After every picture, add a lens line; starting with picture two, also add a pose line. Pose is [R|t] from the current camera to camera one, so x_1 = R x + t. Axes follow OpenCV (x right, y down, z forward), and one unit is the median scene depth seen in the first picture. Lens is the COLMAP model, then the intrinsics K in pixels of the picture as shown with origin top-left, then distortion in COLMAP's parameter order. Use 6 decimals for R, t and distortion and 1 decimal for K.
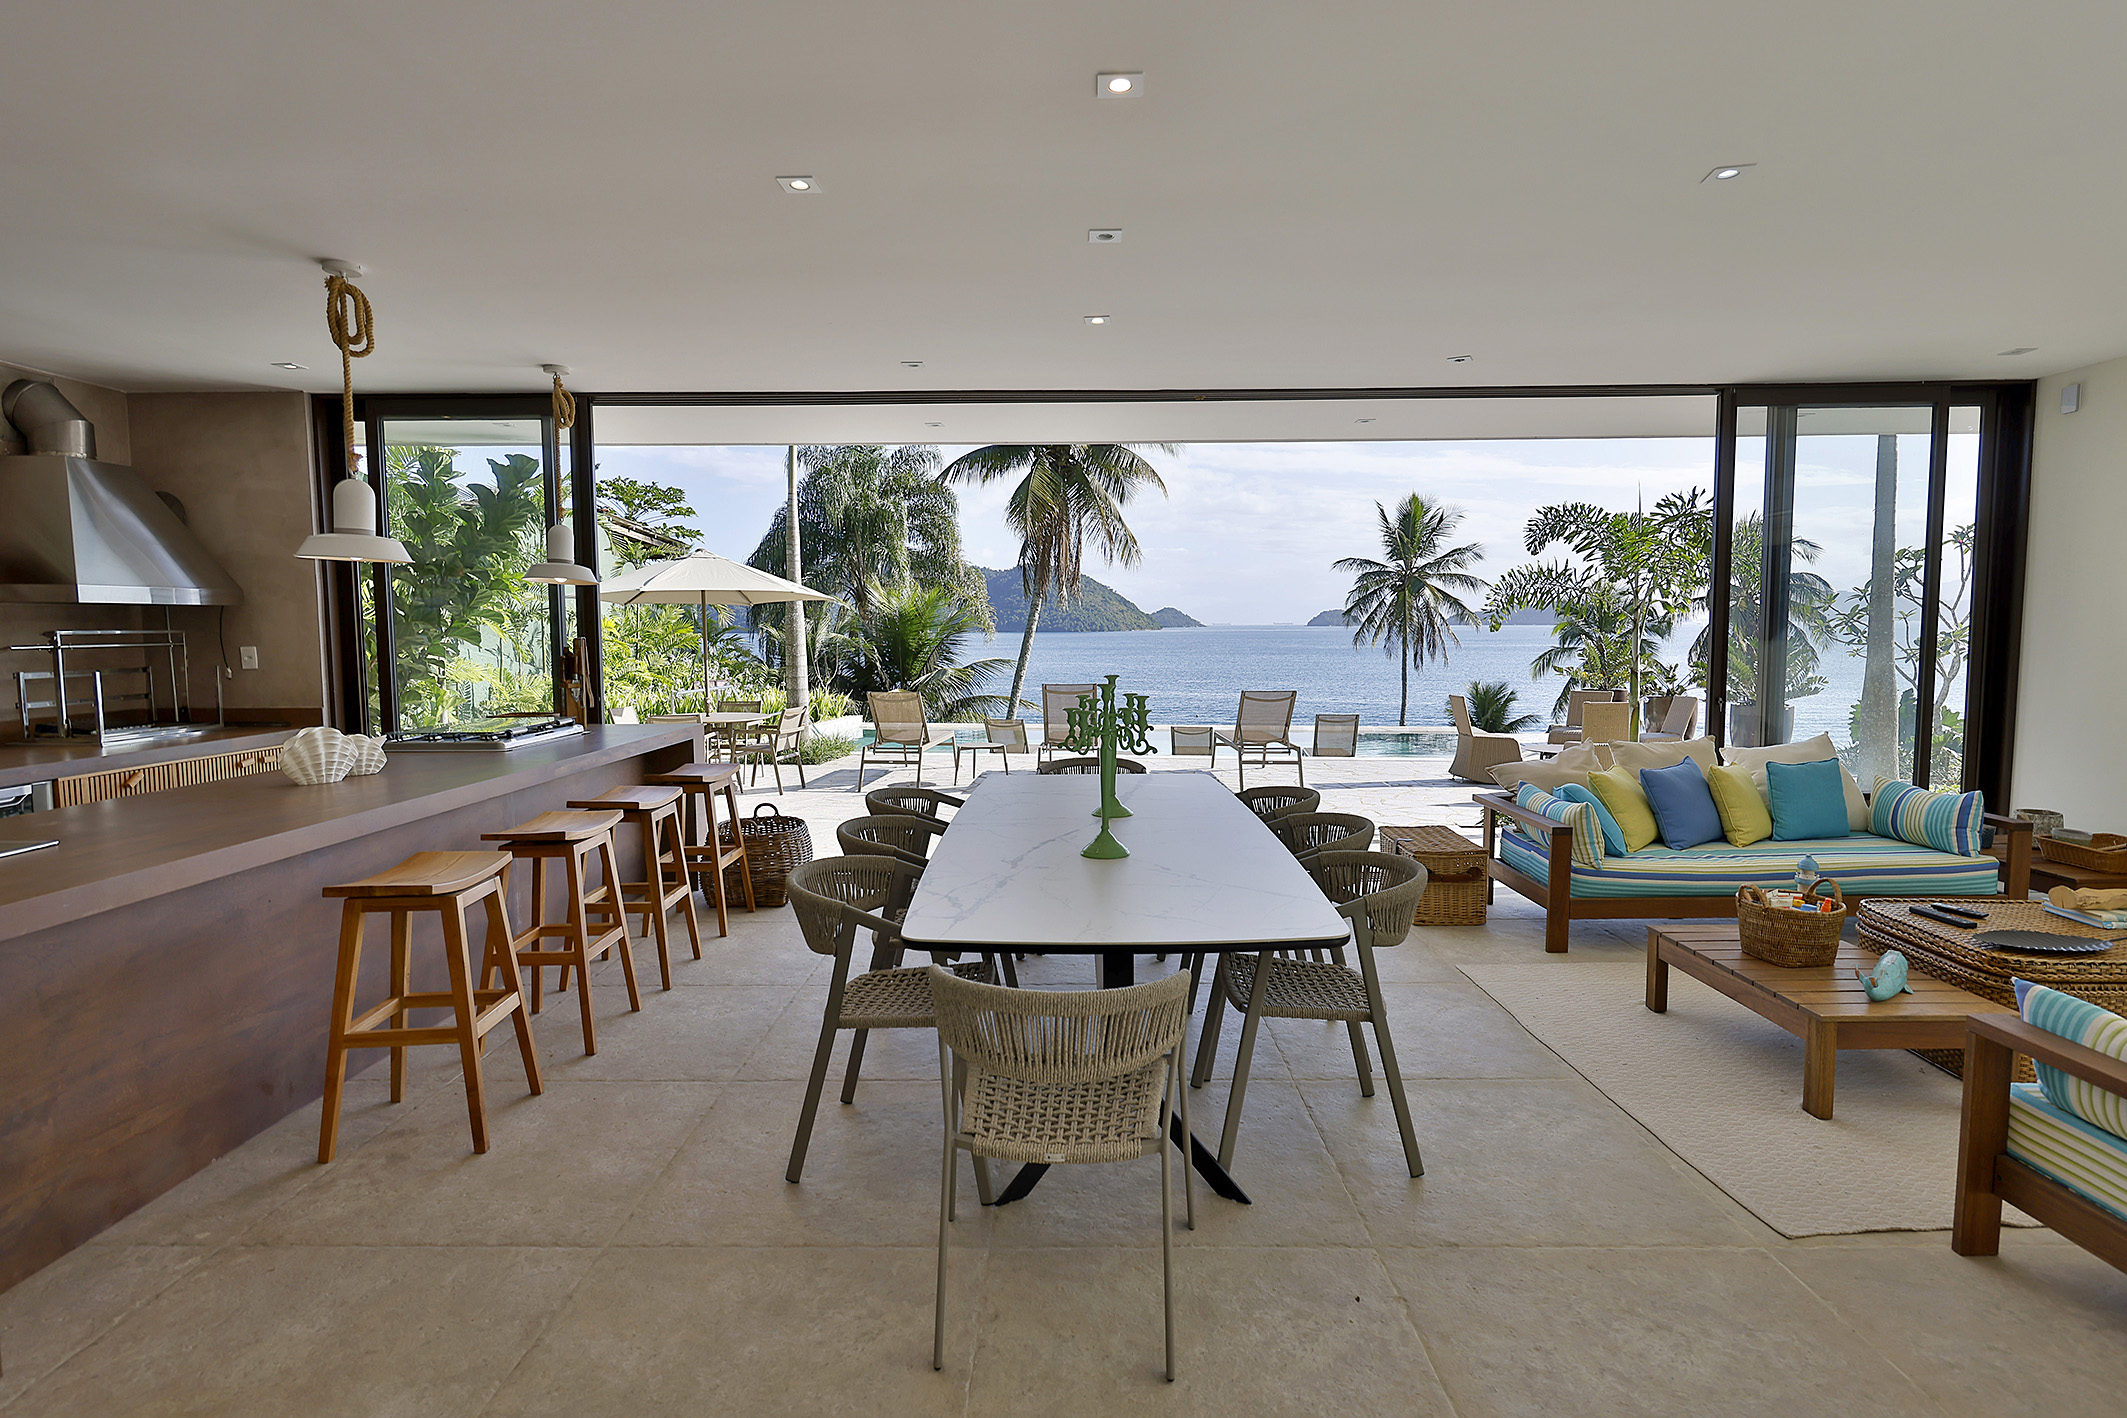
lens RADIAL K [[1049.9, 0, 1063.5], [0, 1049.9, 709.0], [0, 0, 1]] dist [0.002999, 0.000070]
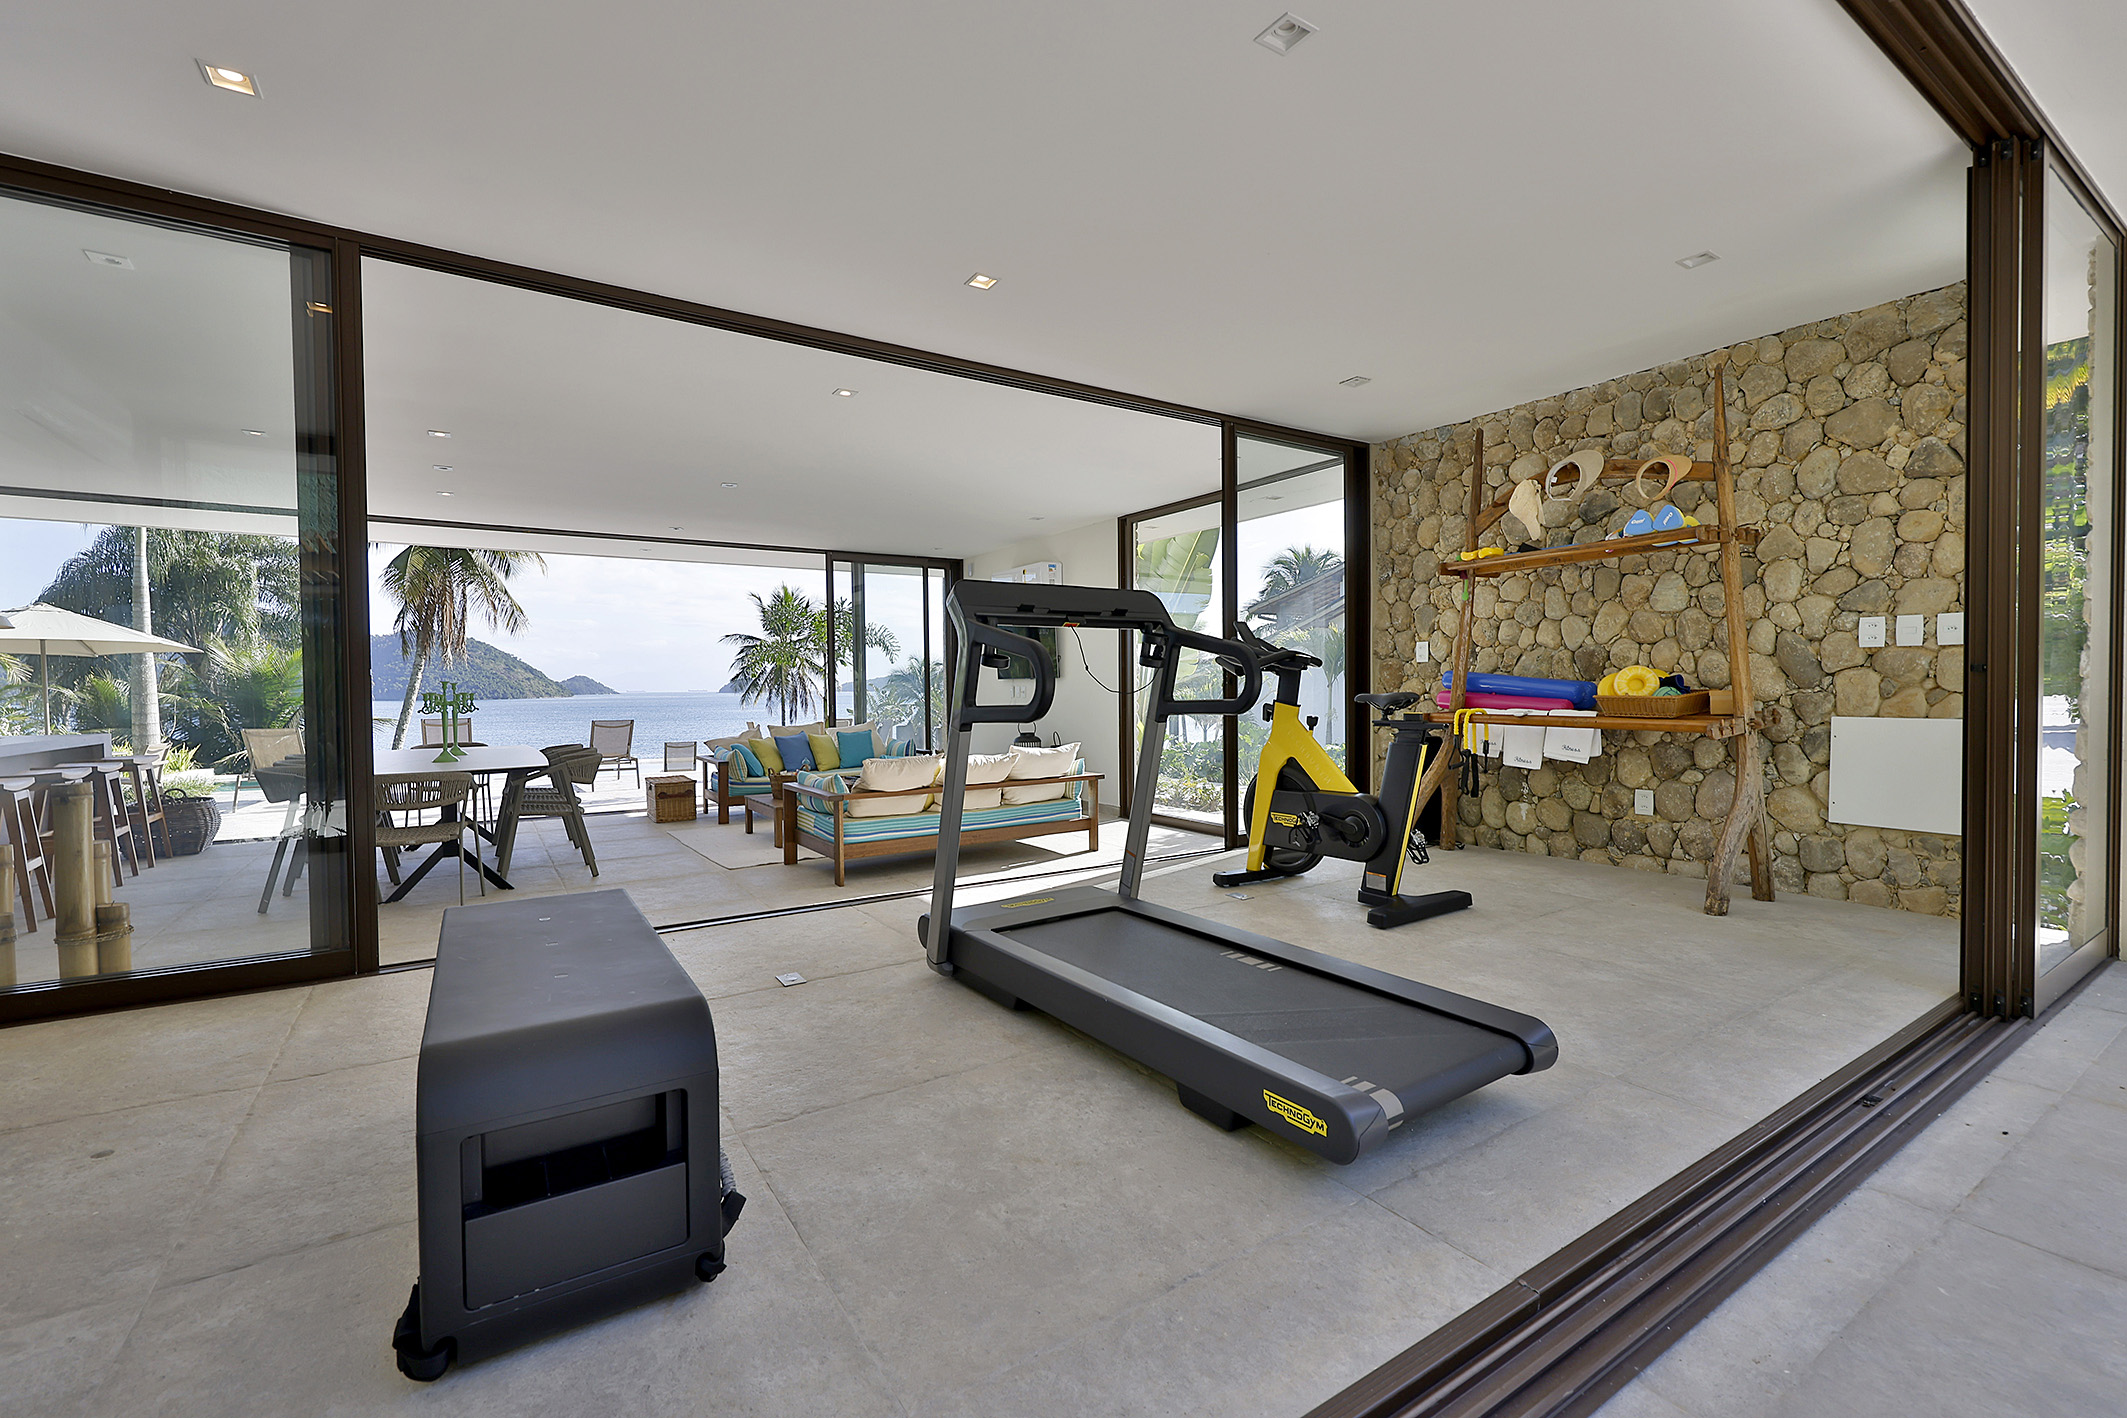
lens RADIAL K [[914.2, 0, 1063.5], [0, 914.2, 709.0], [0, 0, 1]] dist [-0.002605, -0.000453]
pose [[0.832944, -0.015914, 0.553128, 0.007530], [0.049511, 0.997720, -0.045853, 0.020945], [-0.551138, 0.065579, 0.831833, -0.145107]]
